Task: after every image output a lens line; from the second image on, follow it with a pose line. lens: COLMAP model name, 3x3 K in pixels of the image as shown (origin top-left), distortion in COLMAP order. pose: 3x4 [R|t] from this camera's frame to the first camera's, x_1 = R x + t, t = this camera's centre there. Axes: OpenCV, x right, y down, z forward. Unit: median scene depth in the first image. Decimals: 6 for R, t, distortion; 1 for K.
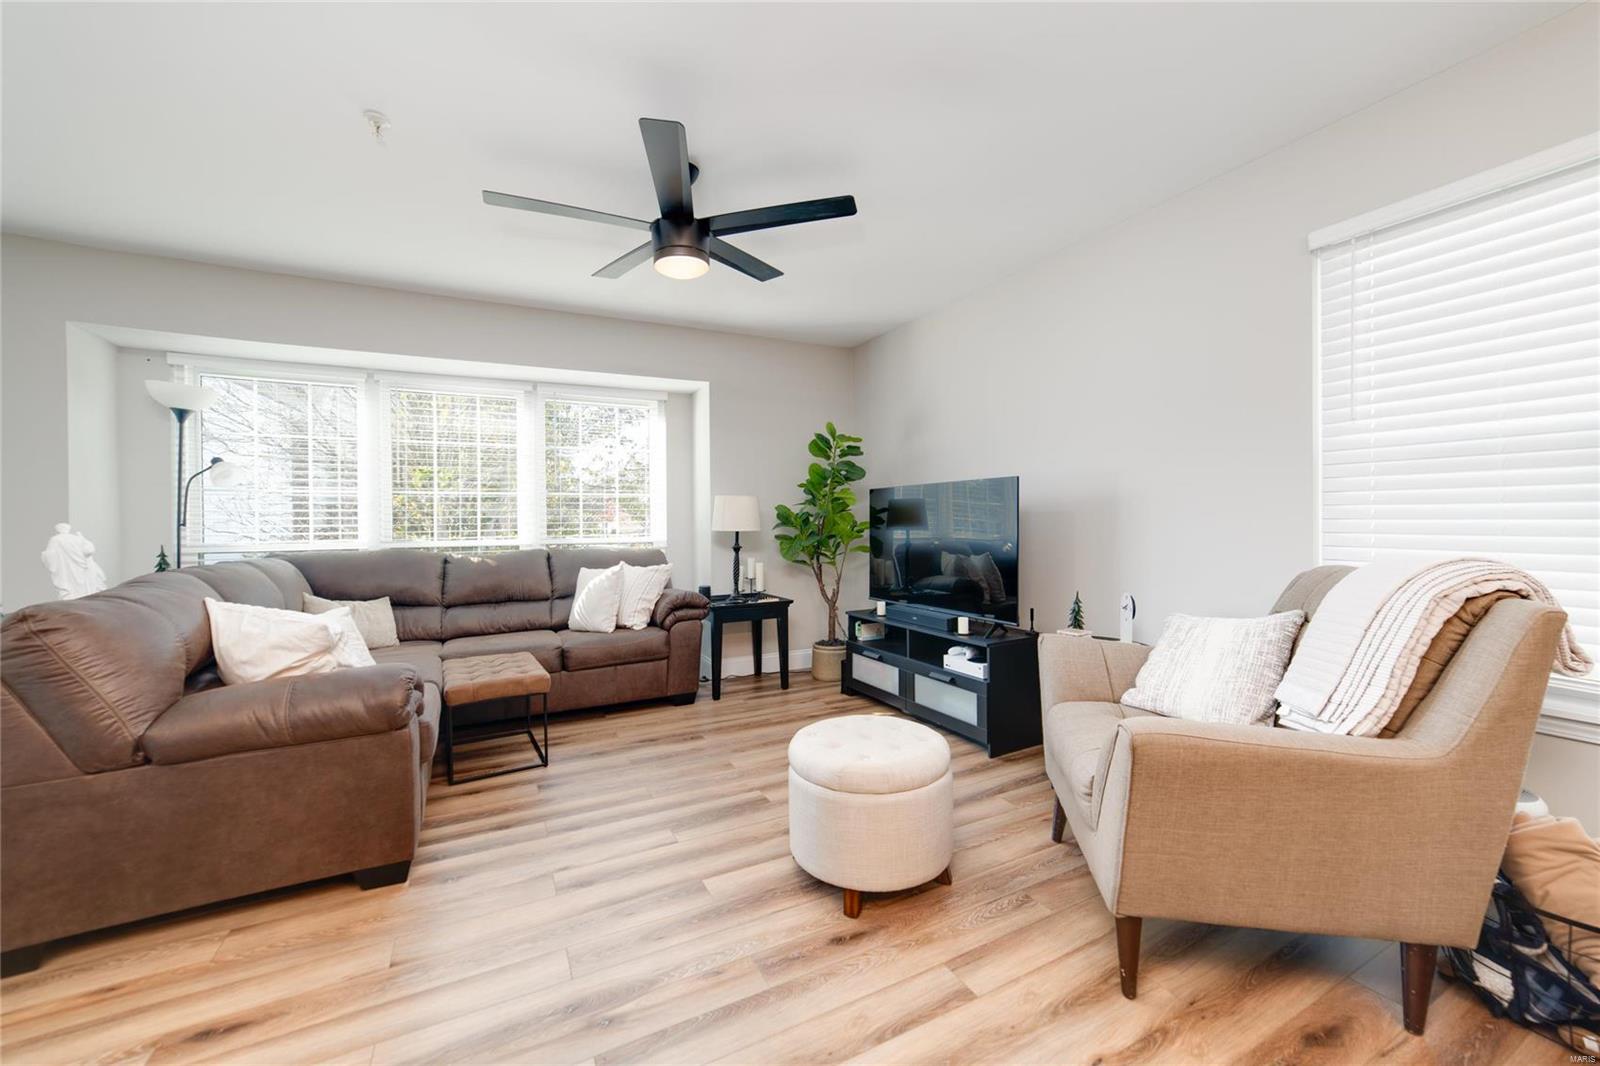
lens RADIAL K [[634.8, 0, 813.1], [0, 634.8, 527.1], [0, 0, 1]] dist [-0.001858, 0.000090]
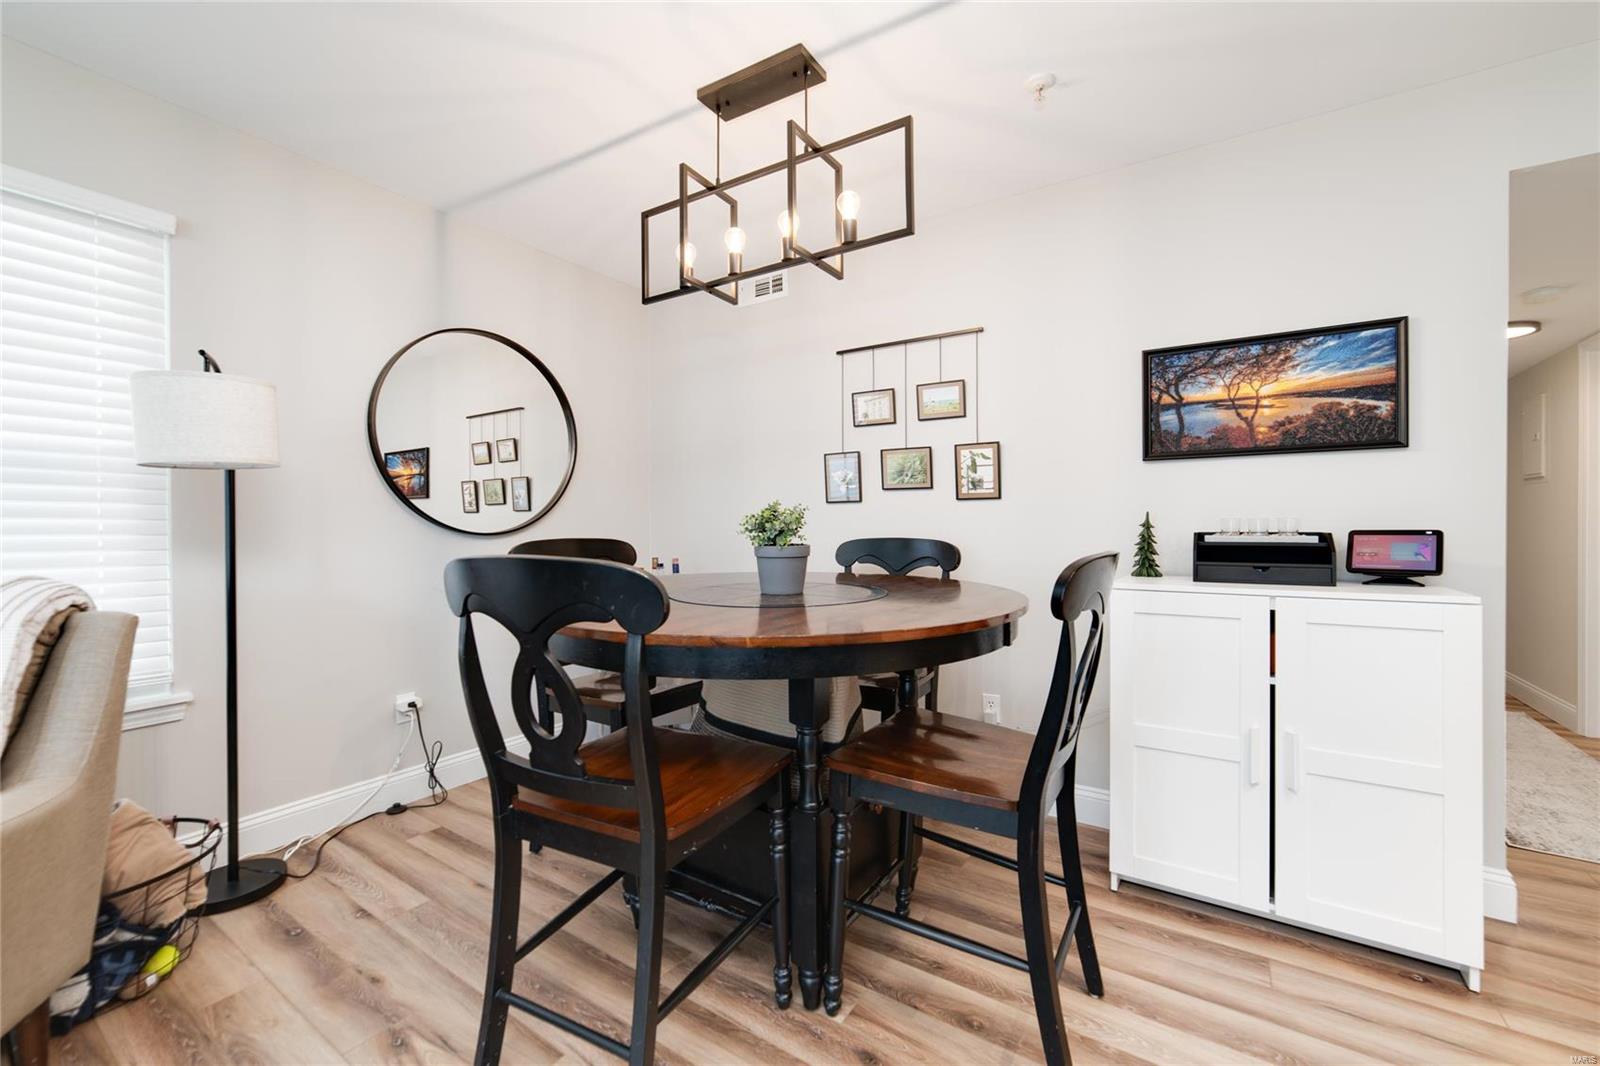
lens RADIAL K [[620.7, 0, 822.1], [0, 620.7, 528.7], [0, 0, 1]] dist [-0.003522, -0.000170]
pose [[-0.477467, 0.002846, 0.878645, -0.134363], [0.022073, 0.999718, 0.008757, -0.002160], [-0.878372, 0.023575, -0.477395, 0.154707]]
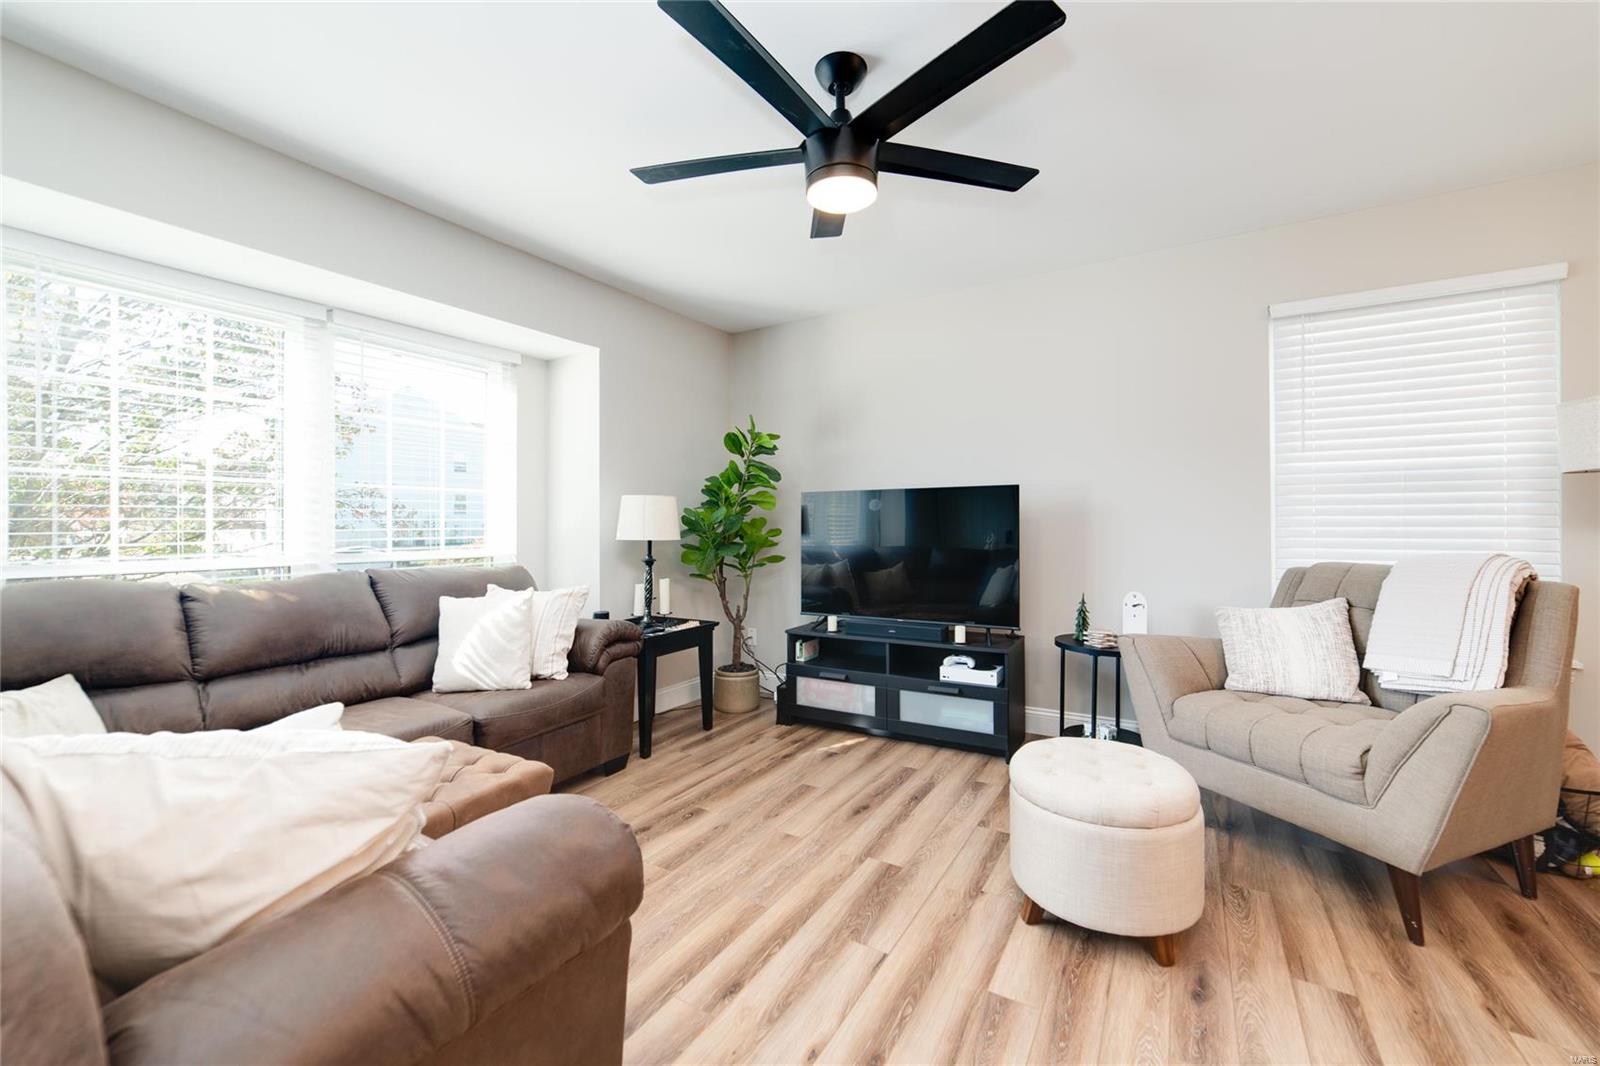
lens RADIAL K [[640.6, 0, 822.5], [0, 640.6, 524.3], [0, 0, 1]] dist [-0.002943, 0.000111]
pose [[0.849411, 0.006048, 0.527697, -0.409964], [0.003550, 0.999846, -0.017175, 0.001242], [-0.527719, 0.016462, 0.849259, 0.234150]]
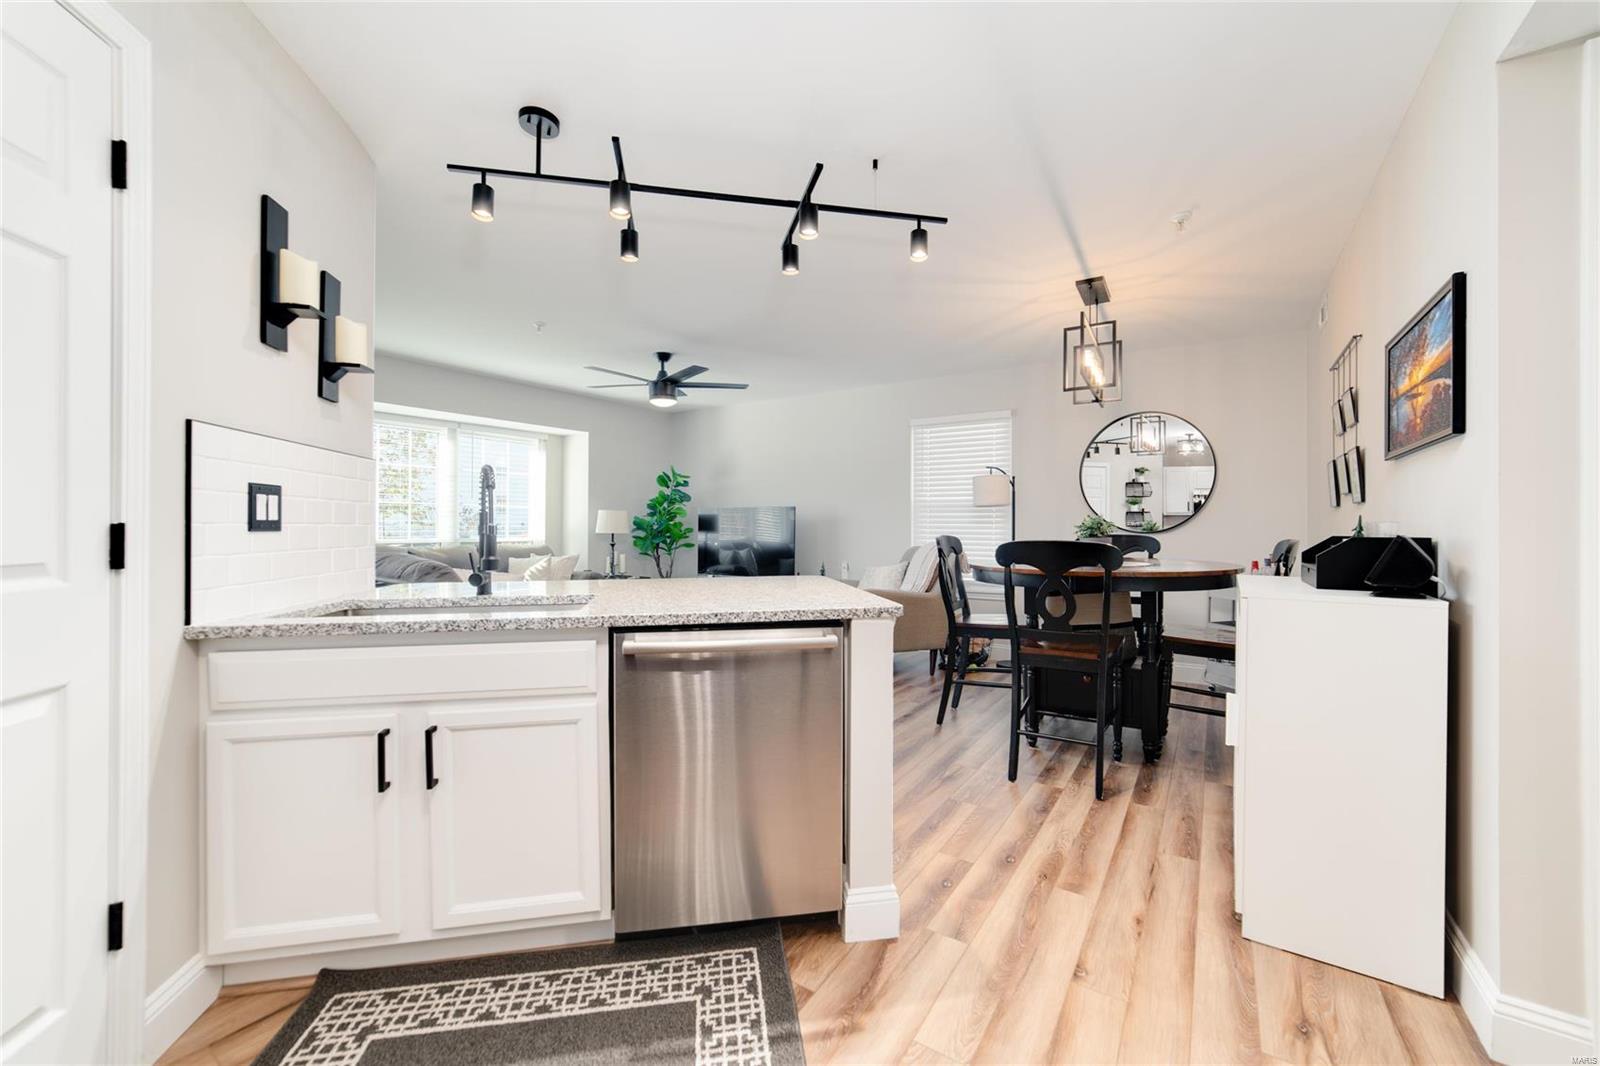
lens RADIAL K [[640.6, 0, 822.5], [0, 640.6, 524.3], [0, 0, 1]] dist [-0.002943, 0.000111]
pose [[0.873636, 0.019139, 0.486204, -0.487754], [-0.007796, 0.999648, -0.025343, 0.023636], [-0.486518, 0.018350, 0.873478, -0.674564]]
